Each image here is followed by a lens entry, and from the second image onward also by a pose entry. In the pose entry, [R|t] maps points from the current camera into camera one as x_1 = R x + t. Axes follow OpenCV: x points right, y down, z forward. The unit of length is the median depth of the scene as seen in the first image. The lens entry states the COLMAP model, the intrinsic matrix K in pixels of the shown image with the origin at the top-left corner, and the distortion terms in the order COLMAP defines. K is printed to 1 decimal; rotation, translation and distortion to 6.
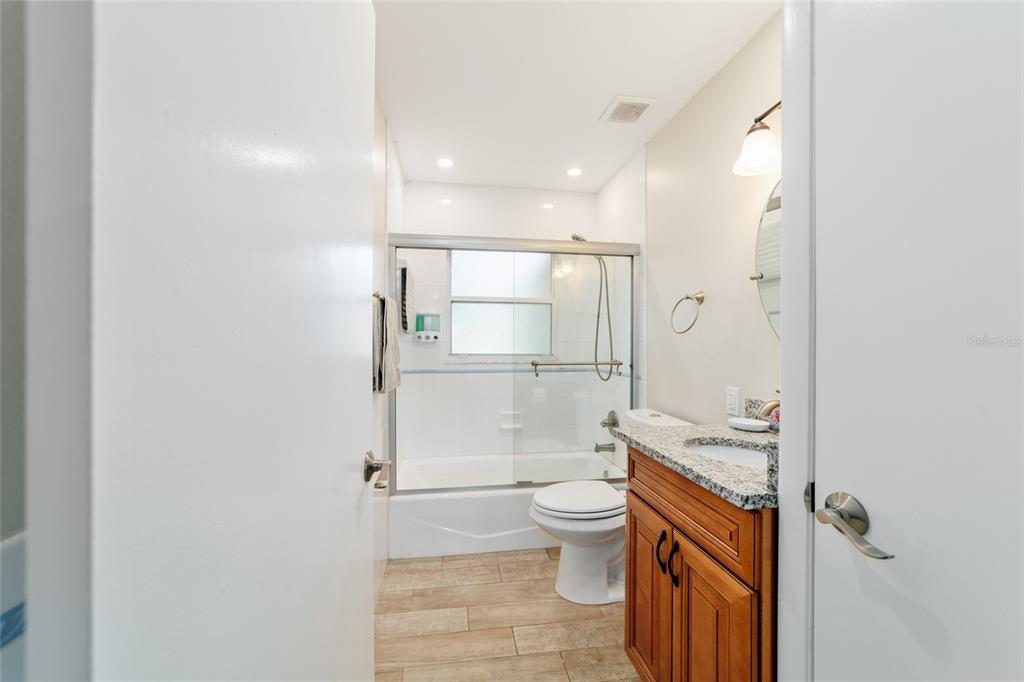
lens RADIAL K [[396.8, 0, 512.0], [0, 396.8, 341.0], [0, 0, 1]] dist [-0.013964, 0.000050]
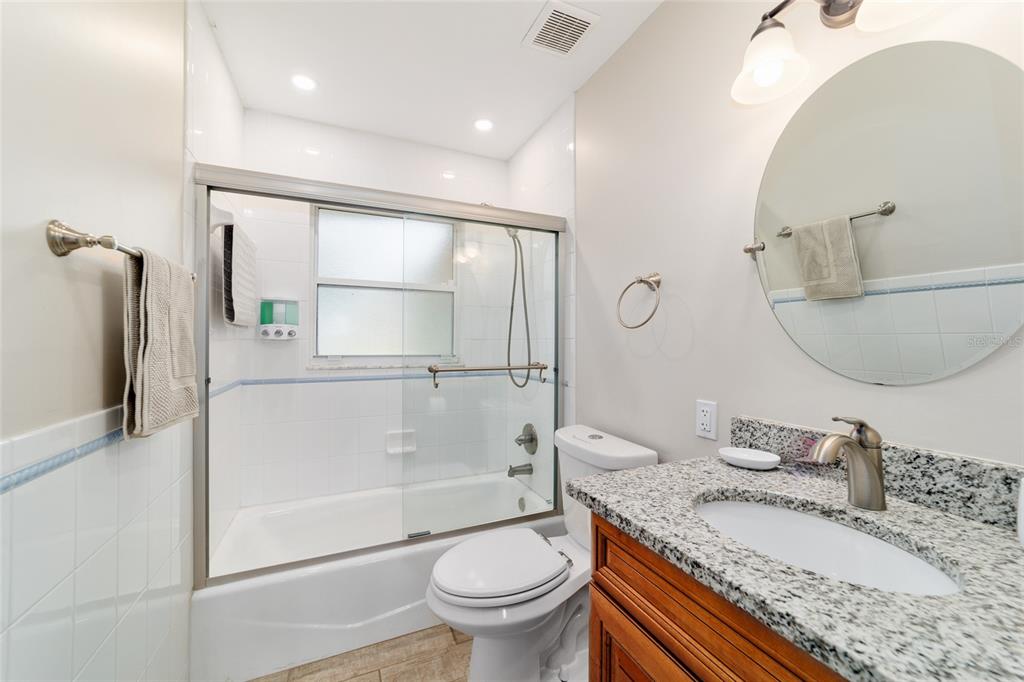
lens RADIAL K [[396.8, 0, 512.0], [0, 396.8, 341.0], [0, 0, 1]] dist [-0.013964, 0.000050]
pose [[0.966454, 0.000414, 0.256839, 0.010429], [-0.001707, 0.999987, 0.004811, 0.001357], [-0.256834, -0.005088, 0.966442, 0.259248]]
